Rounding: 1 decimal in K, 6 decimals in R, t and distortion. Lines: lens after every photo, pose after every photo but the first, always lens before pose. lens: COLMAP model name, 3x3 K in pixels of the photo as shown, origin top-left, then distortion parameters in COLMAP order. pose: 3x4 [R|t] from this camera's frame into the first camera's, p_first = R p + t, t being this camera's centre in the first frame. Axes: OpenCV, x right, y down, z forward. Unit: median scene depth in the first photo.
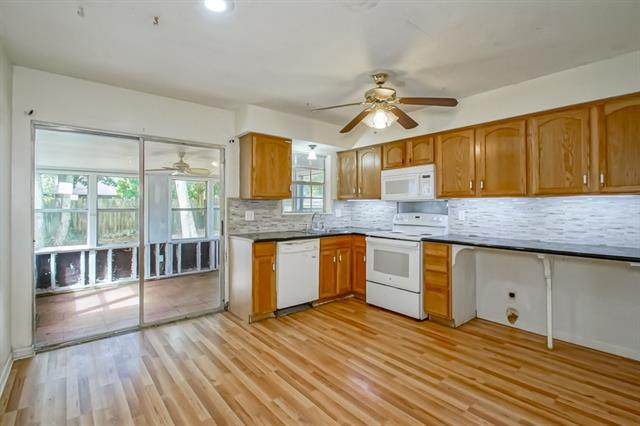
lens RADIAL K [[296.8, 0, 320.2], [0, 296.8, 203.4], [0, 0, 1]] dist [-0.003187, -0.000819]
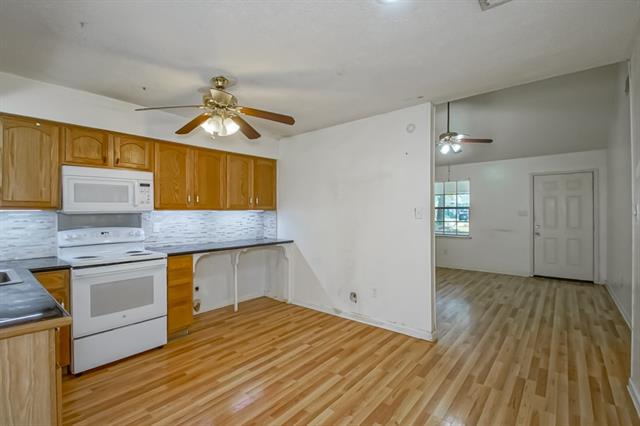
lens RADIAL K [[286.2, 0, 300.9], [0, 286.2, 211.4], [0, 0, 1]] dist [-0.011706, -0.001376]
pose [[-0.127316, 0.005664, 0.991846, -0.653625], [-0.000591, 0.999983, -0.005787, -0.009043], [-0.991862, -0.001322, -0.127311, 0.789497]]
